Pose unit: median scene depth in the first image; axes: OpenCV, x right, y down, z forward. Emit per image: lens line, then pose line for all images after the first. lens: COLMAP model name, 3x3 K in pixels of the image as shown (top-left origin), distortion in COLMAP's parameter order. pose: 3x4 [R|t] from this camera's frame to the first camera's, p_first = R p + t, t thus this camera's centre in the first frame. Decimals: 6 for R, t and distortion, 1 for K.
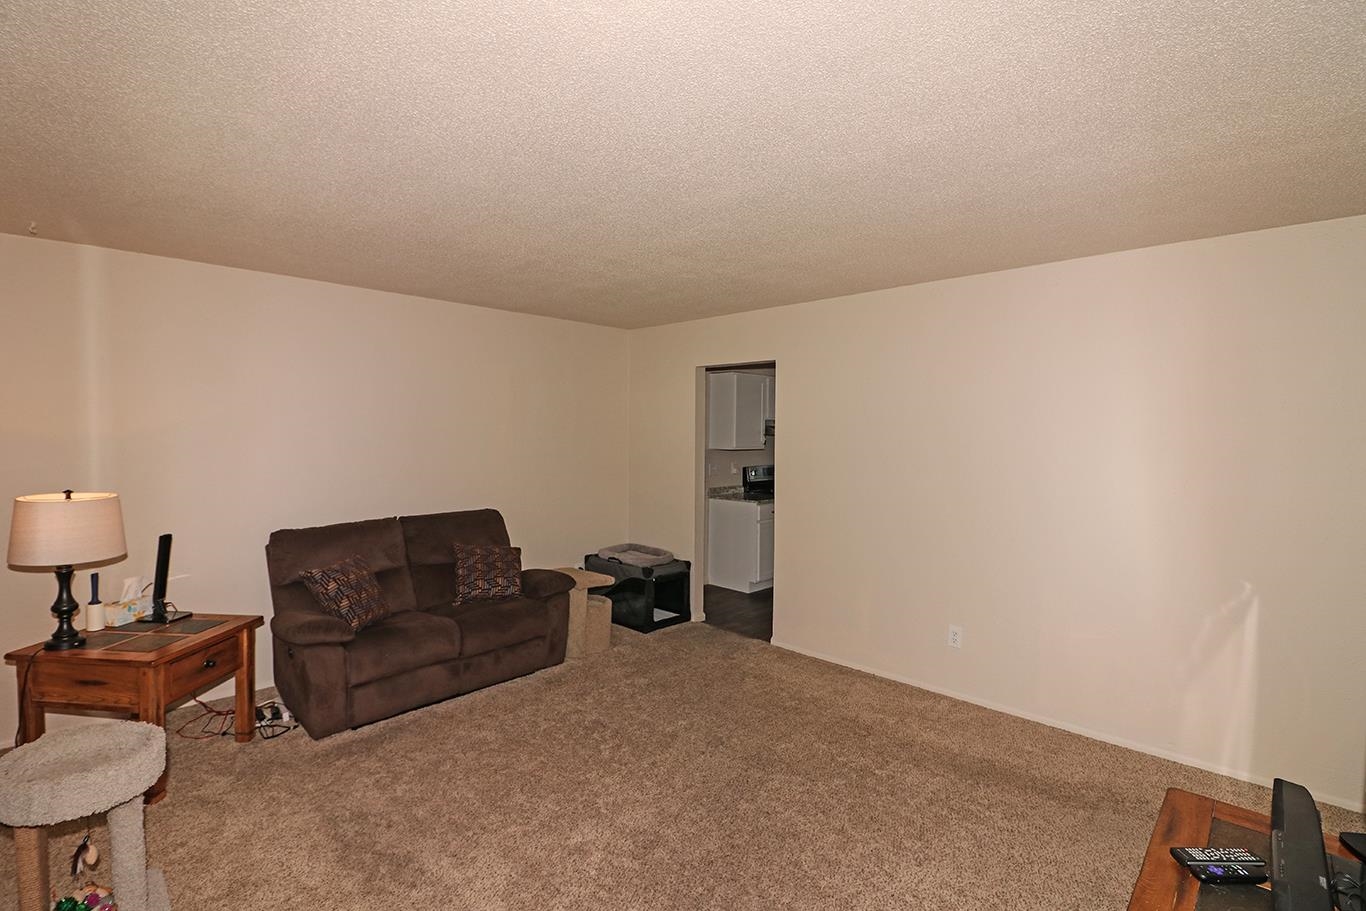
lens RADIAL K [[630.7, 0, 683.0], [0, 630.7, 455.5], [0, 0, 1]] dist [0.003066, -0.009982]
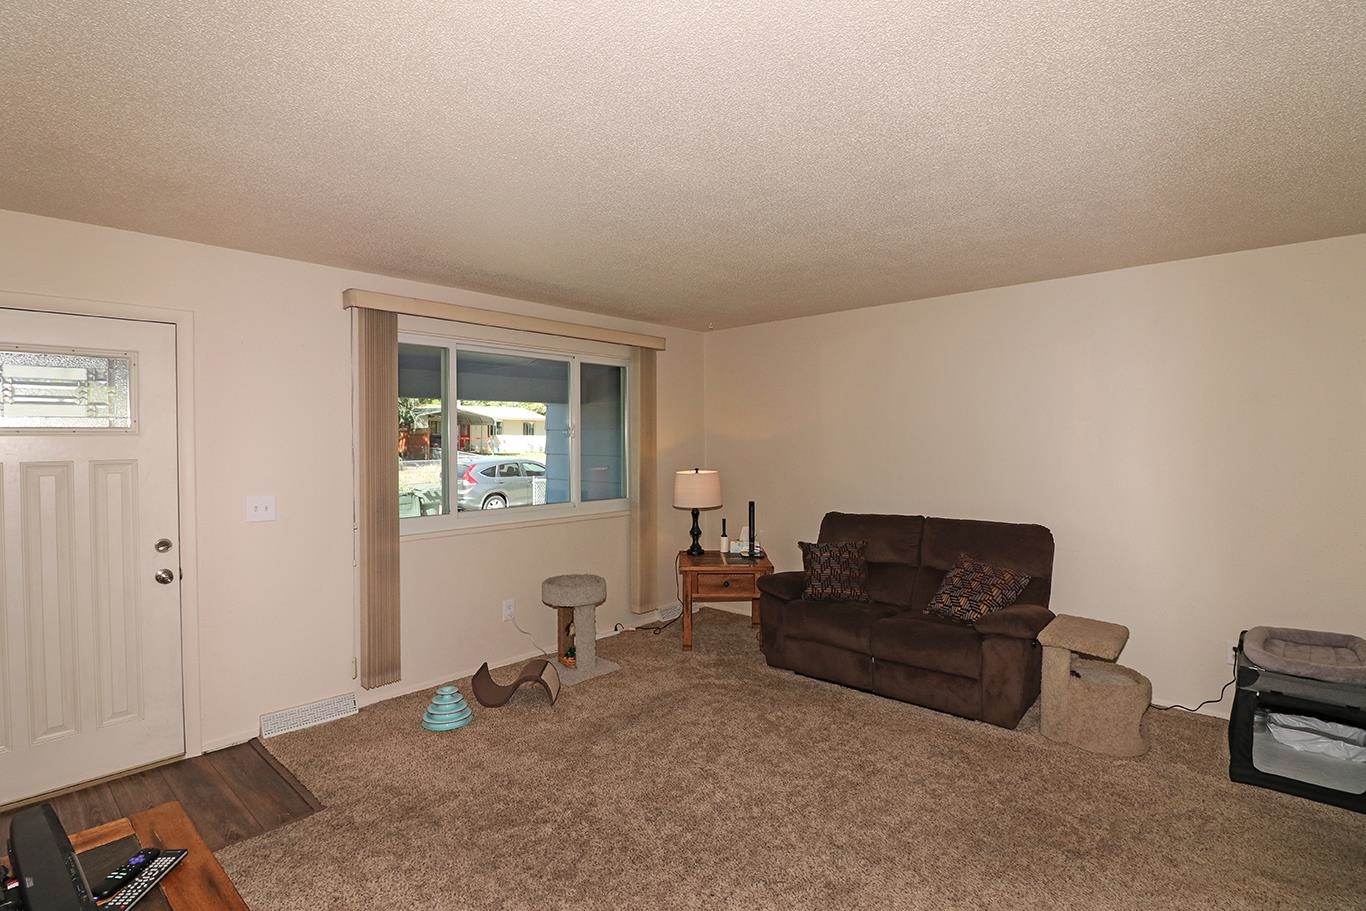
lens RADIAL K [[633.8, 0, 677.7], [0, 633.8, 445.0], [0, 0, 1]] dist [0.000838, -0.010777]
pose [[0.077948, 0.010051, -0.996907, 0.740064], [-0.033455, 0.999412, 0.007460, -0.023200], [0.996396, 0.032770, 0.078238, 0.679491]]
